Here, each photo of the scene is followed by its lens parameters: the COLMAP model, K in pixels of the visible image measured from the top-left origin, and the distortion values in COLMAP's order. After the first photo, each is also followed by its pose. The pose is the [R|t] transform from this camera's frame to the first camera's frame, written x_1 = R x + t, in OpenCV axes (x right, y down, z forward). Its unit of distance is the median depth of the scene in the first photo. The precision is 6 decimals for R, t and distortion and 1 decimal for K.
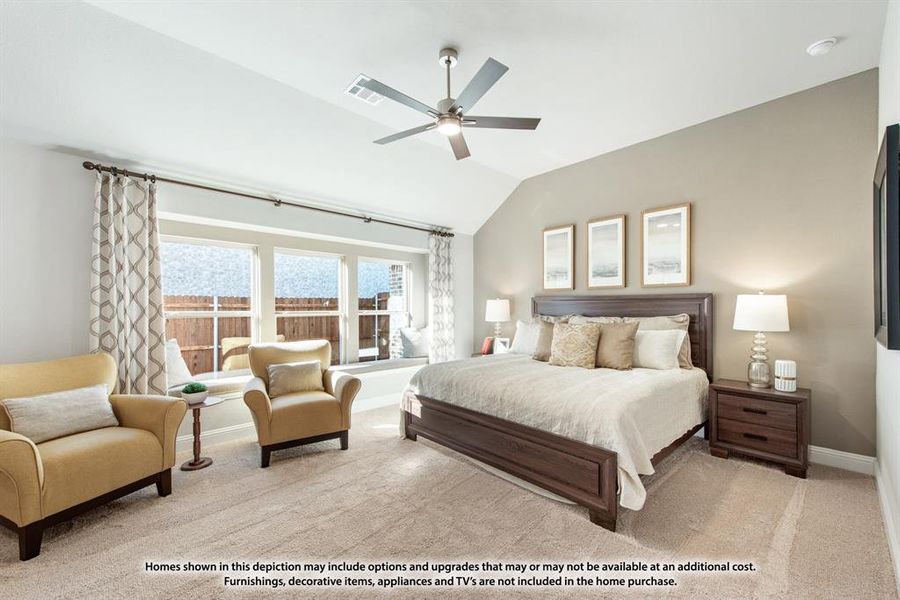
lens RADIAL K [[352.7, 0, 450.3], [0, 352.7, 307.8], [0, 0, 1]] dist [0.006409, -0.000749]
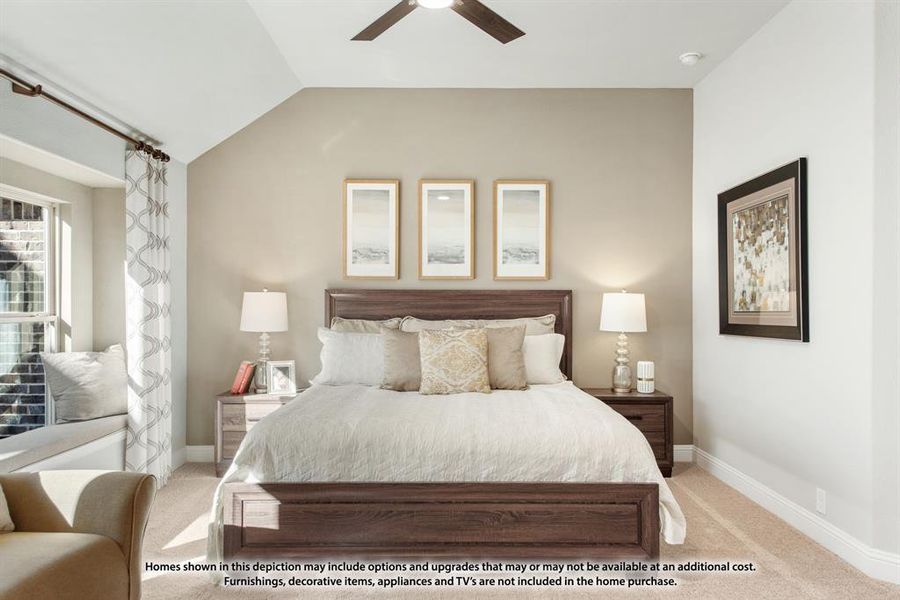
lens RADIAL K [[588.5, 0, 450.9], [0, 588.5, 297.5], [0, 0, 1]] dist [0.035914, -0.000160]
pose [[0.680199, 0.012035, 0.732929, -0.502950], [-0.001346, 0.999884, -0.015169, -0.000930], [-0.733027, 0.009332, 0.680136, 0.234213]]
